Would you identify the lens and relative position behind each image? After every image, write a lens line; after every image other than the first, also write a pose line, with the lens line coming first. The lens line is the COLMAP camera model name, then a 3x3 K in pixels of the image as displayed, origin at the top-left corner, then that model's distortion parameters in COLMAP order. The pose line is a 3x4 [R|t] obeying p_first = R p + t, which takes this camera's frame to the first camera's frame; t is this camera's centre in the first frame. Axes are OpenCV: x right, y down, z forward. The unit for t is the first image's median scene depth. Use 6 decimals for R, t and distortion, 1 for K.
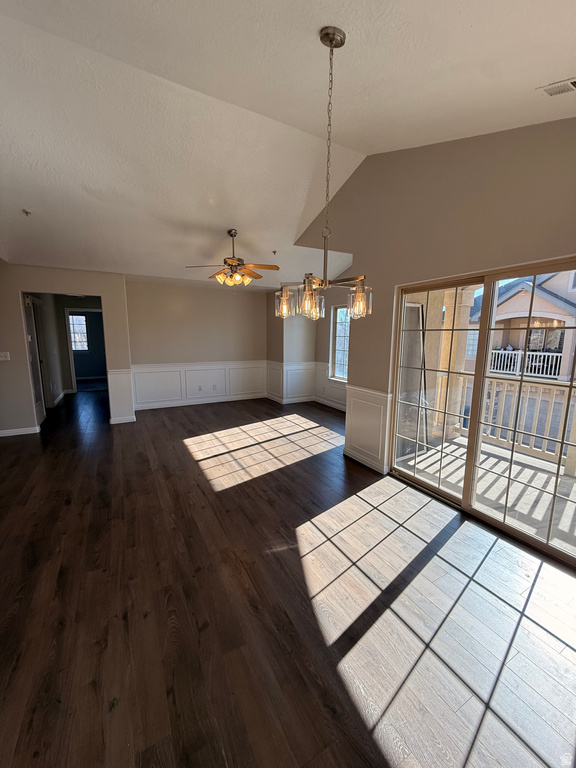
lens RADIAL K [[306.6, 0, 288.3], [0, 306.6, 383.2], [0, 0, 1]] dist [-0.000228, 0.000357]
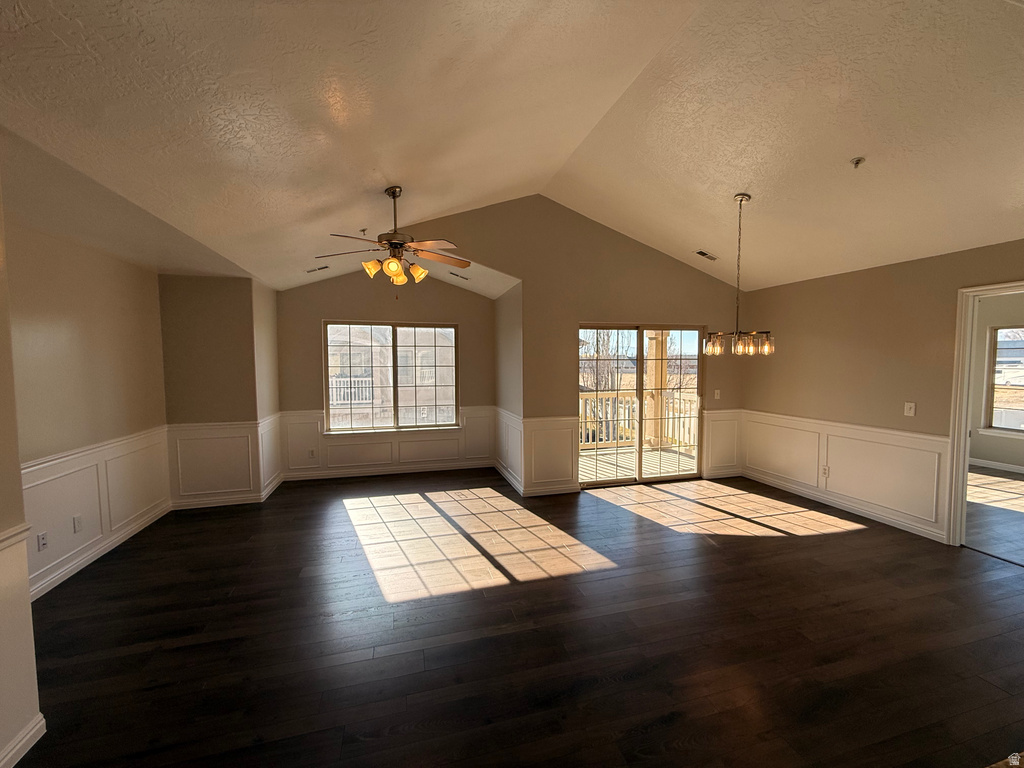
lens RADIAL K [[410.3, 0, 512.0], [0, 410.3, 384.0], [0, 0, 1]] dist [0.002350, 0.000227]
pose [[0.235257, -0.067102, 0.969614, -0.929229], [0.158472, 0.986912, 0.029849, -0.130247], [-0.958927, 0.146634, 0.242812, 0.680052]]
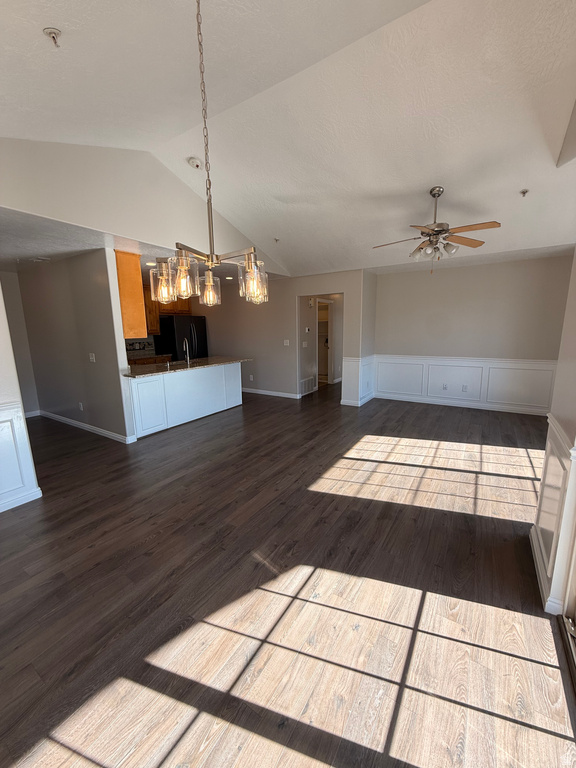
lens RADIAL K [[306.6, 0, 288.3], [0, 306.6, 383.2], [0, 0, 1]] dist [-0.000228, 0.000357]
pose [[0.475920, 0.141535, -0.868025, 0.399548], [-0.116885, 0.988390, 0.097075, -0.042877], [0.871687, 0.055259, 0.486938, 0.331029]]
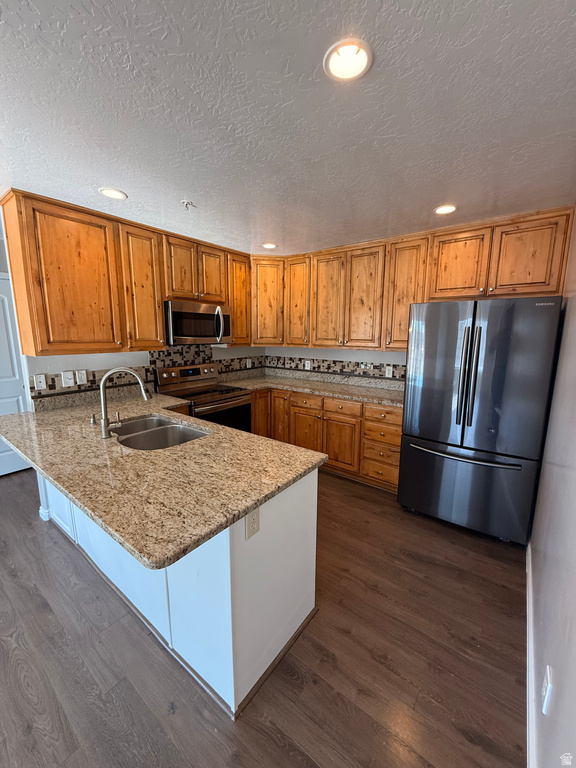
lens RADIAL K [[306.6, 0, 288.3], [0, 306.6, 383.2], [0, 0, 1]] dist [-0.000228, 0.000357]
pose [[-0.915800, 0.053252, -0.398090, -0.916359], [-0.076567, 0.949846, 0.303200, -0.187022], [0.394270, 0.308151, -0.865791, 1.046537]]
